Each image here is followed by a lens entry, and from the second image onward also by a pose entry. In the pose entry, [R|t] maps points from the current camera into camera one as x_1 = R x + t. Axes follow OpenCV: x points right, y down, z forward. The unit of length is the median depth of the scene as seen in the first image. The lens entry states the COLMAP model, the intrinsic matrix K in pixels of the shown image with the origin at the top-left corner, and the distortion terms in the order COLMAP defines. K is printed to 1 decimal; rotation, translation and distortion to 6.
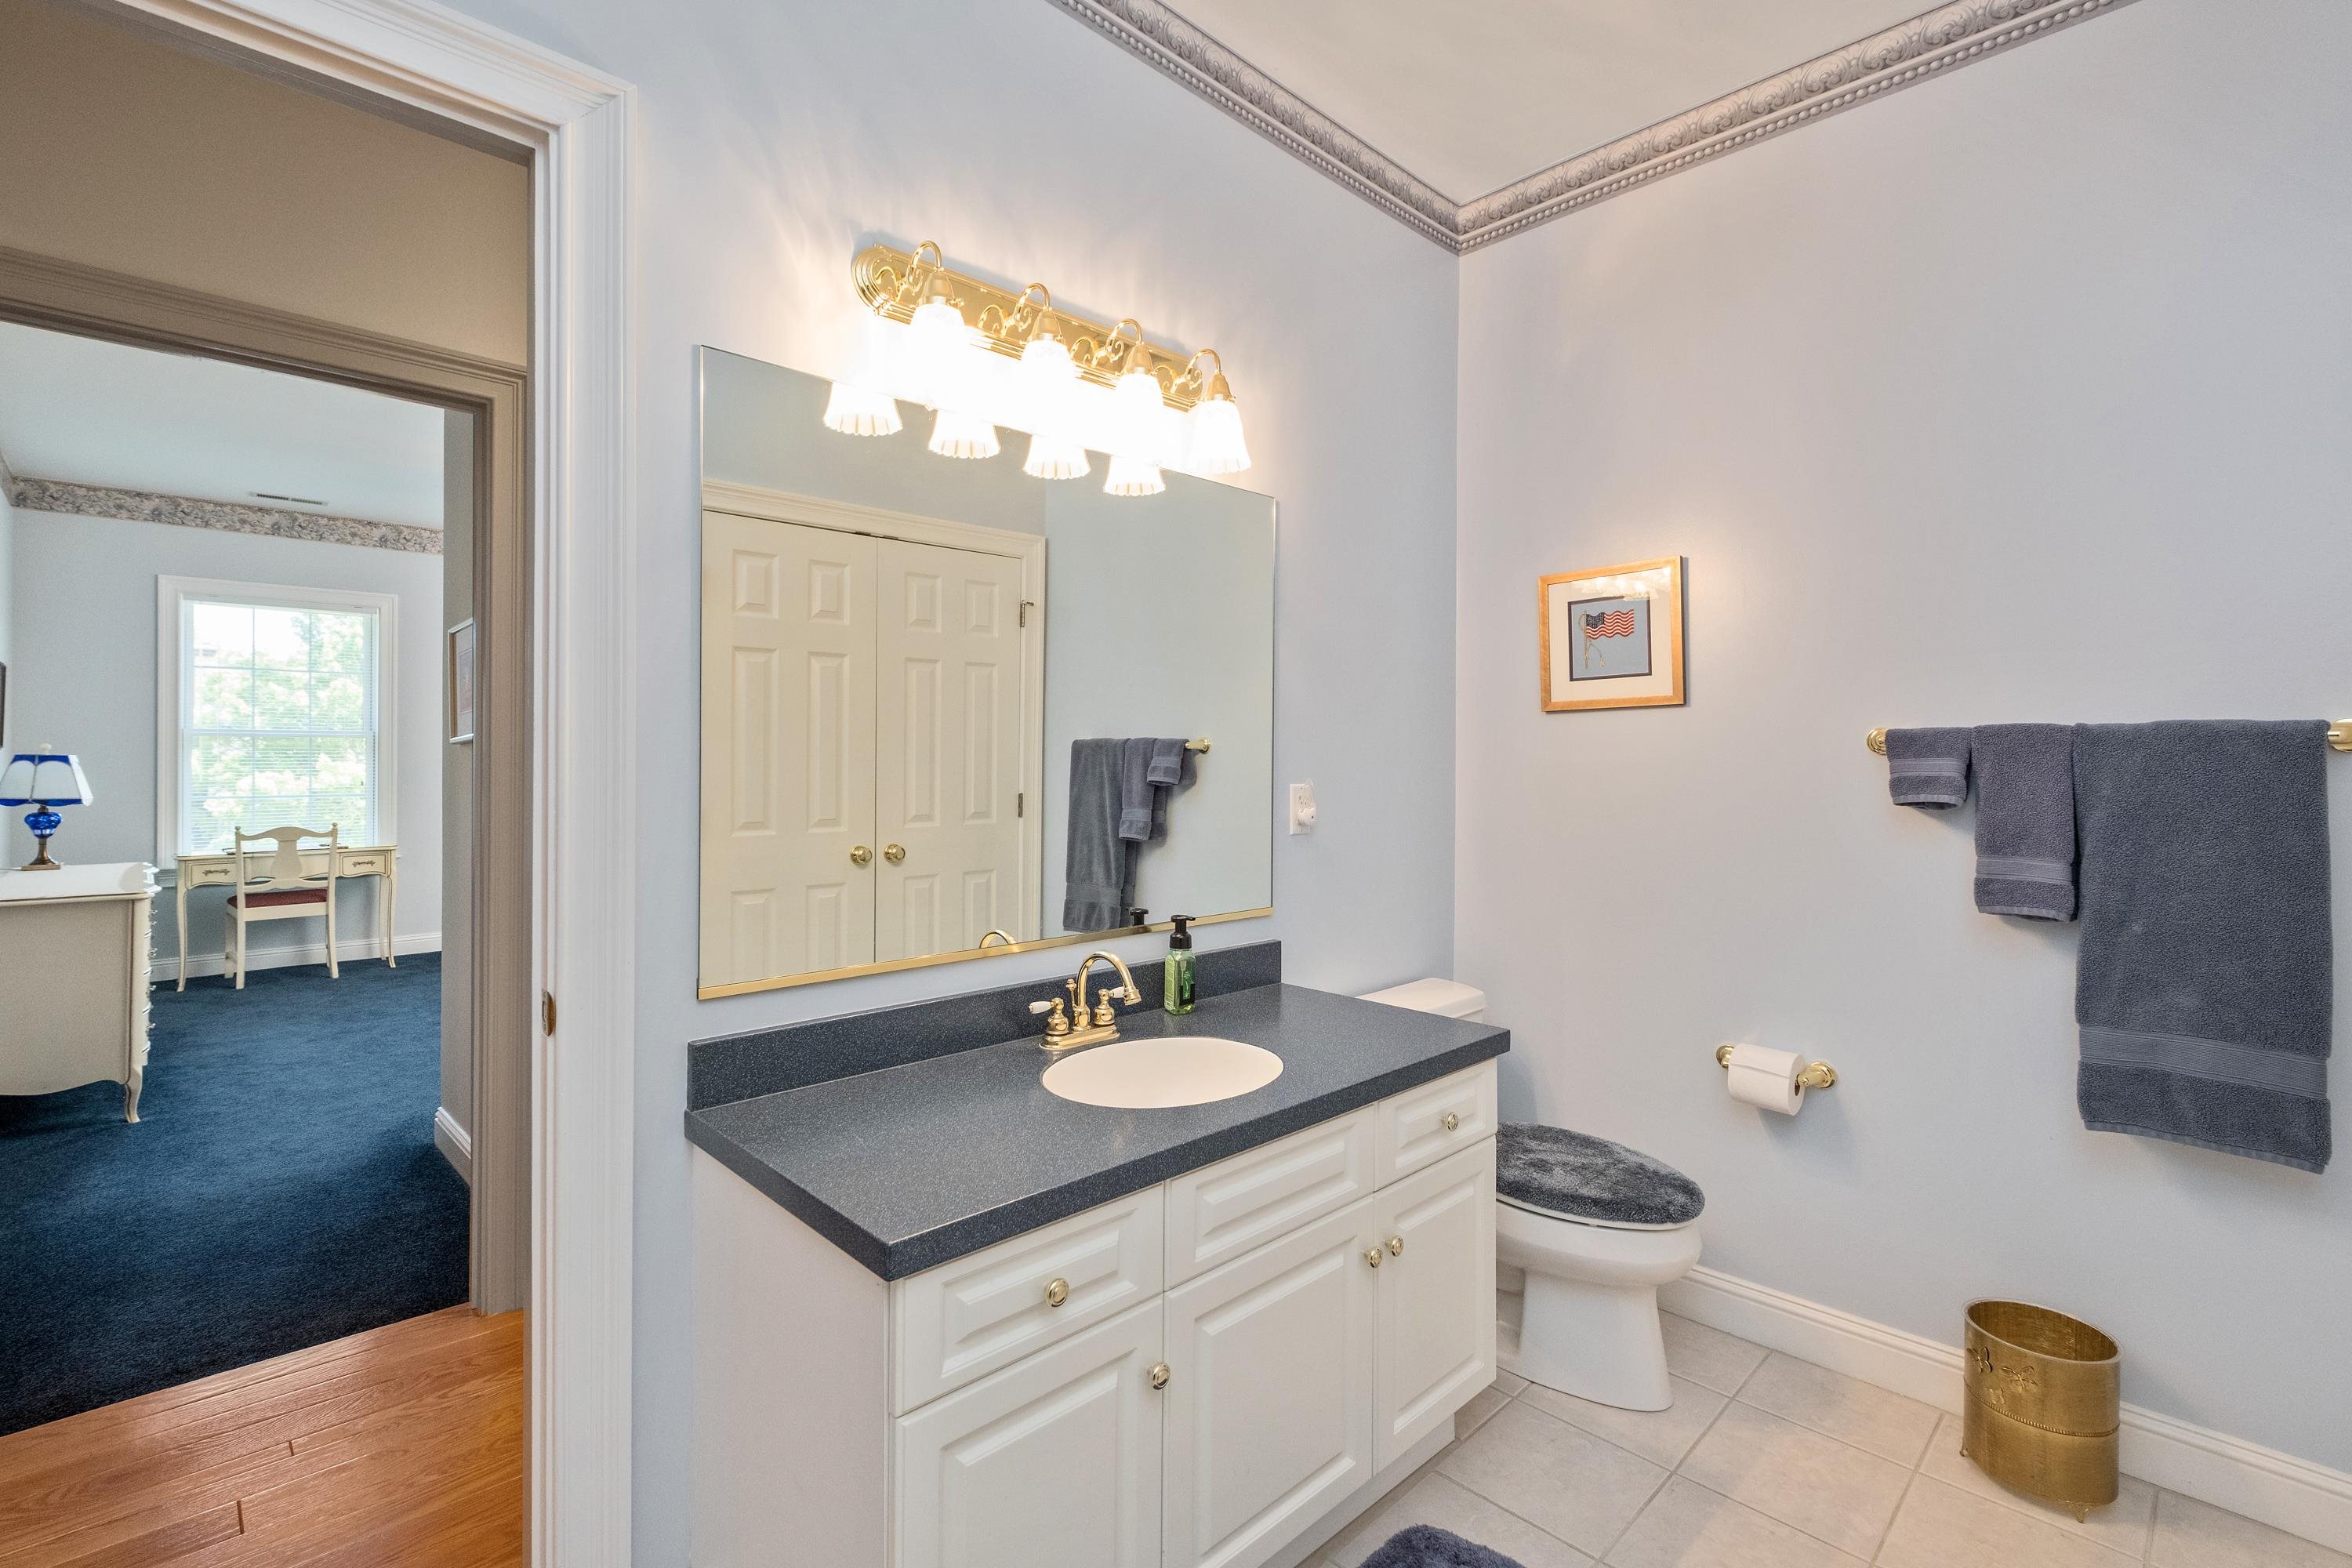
lens RADIAL K [[1049.3, 0, 1166.3], [0, 1049.3, 776.9], [0, 0, 1]] dist [0.008456, -0.002508]
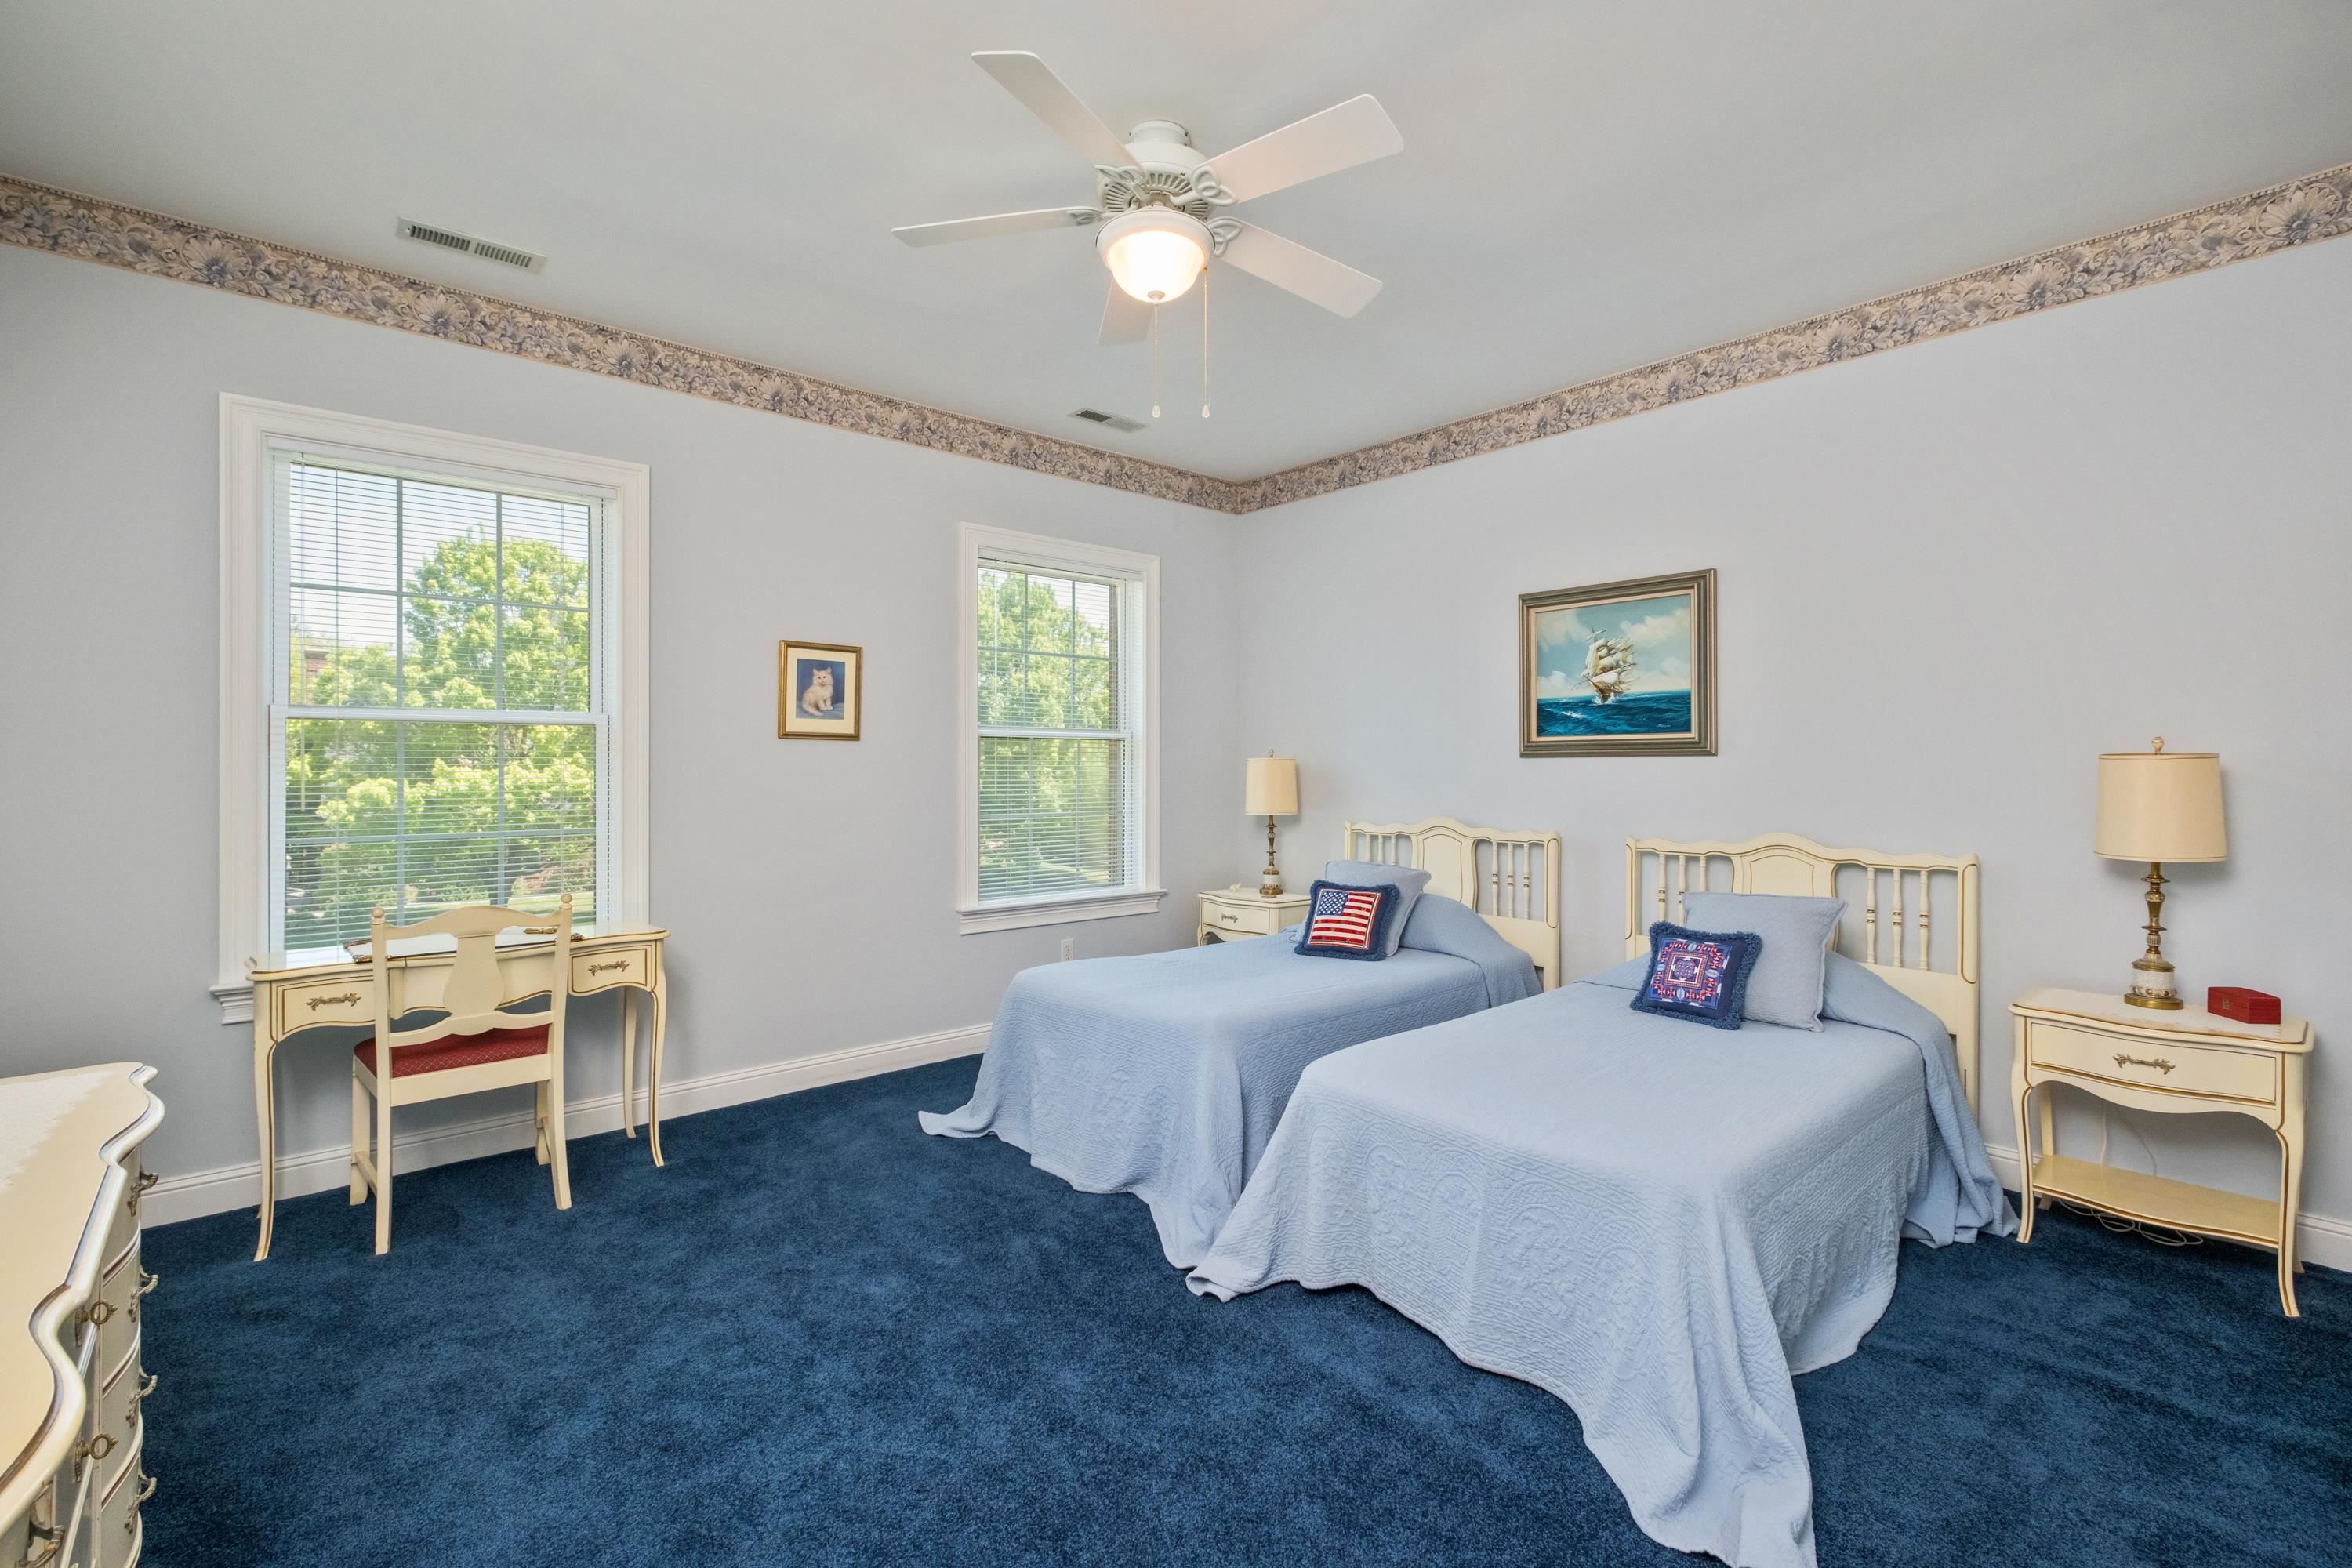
lens RADIAL K [[1049.3, 0, 1187.2], [0, 1049.3, 772.9], [0, 0, 1]] dist [0.008456, -0.002508]
pose [[0.998781, -0.004489, -0.049162, -0.448364], [0.004259, 0.999980, -0.004777, -0.009410], [0.049182, 0.004561, 0.998779, 0.495273]]
